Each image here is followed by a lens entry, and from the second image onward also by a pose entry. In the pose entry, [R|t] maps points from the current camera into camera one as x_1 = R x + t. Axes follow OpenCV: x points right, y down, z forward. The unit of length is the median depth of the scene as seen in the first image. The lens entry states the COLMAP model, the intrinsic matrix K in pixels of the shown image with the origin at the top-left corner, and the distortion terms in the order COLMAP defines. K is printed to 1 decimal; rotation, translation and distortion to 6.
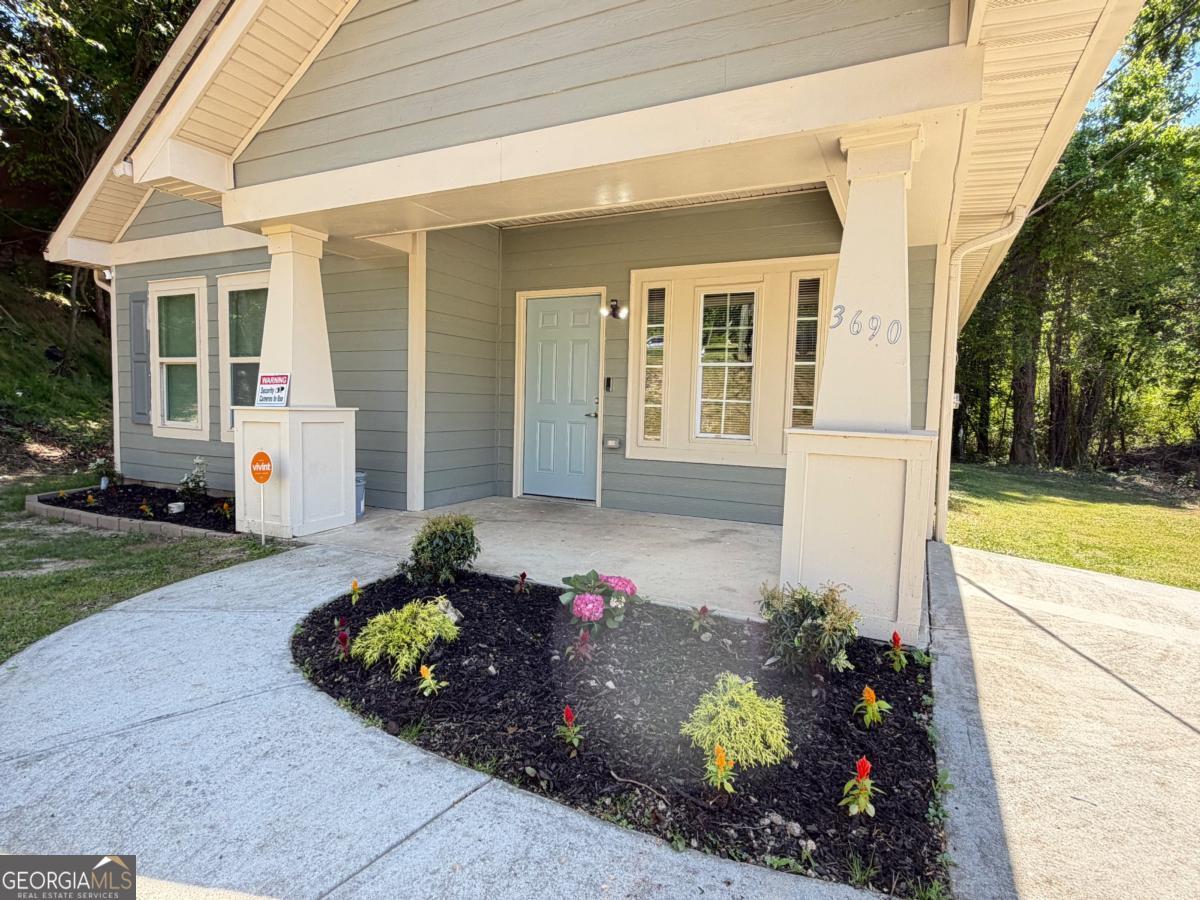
lens RADIAL K [[636.6, 0, 603.2], [0, 636.6, 450.9], [0, 0, 1]] dist [-0.002373, 0.000312]
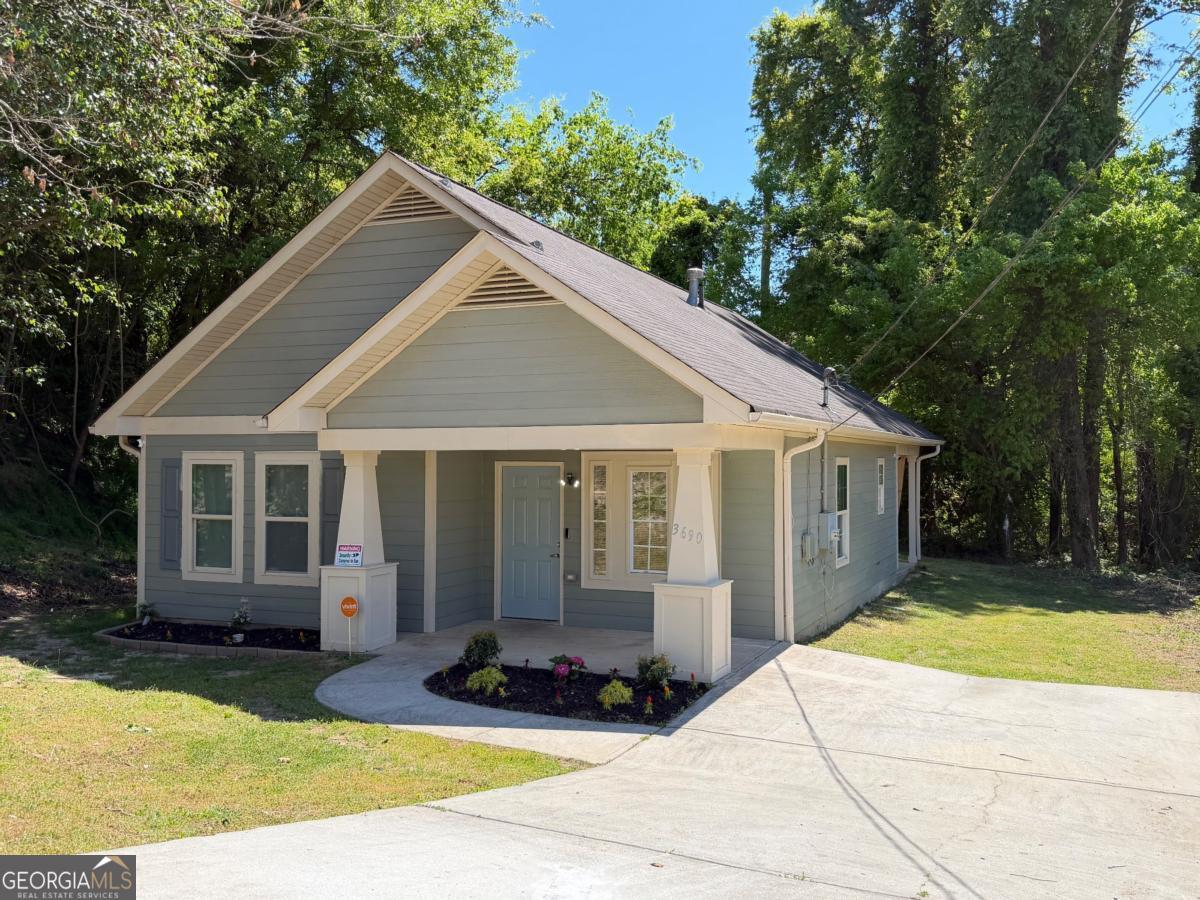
lens RADIAL K [[1079.5, 0, 596.1], [0, 1079.5, 448.0], [0, 0, 1]] dist [0.100431, -0.010987]
pose [[0.998901, -0.024015, 0.040247, -0.017585], [0.027180, 0.996421, -0.080038, -0.099743], [-0.038181, 0.081044, 0.995979, -1.298804]]
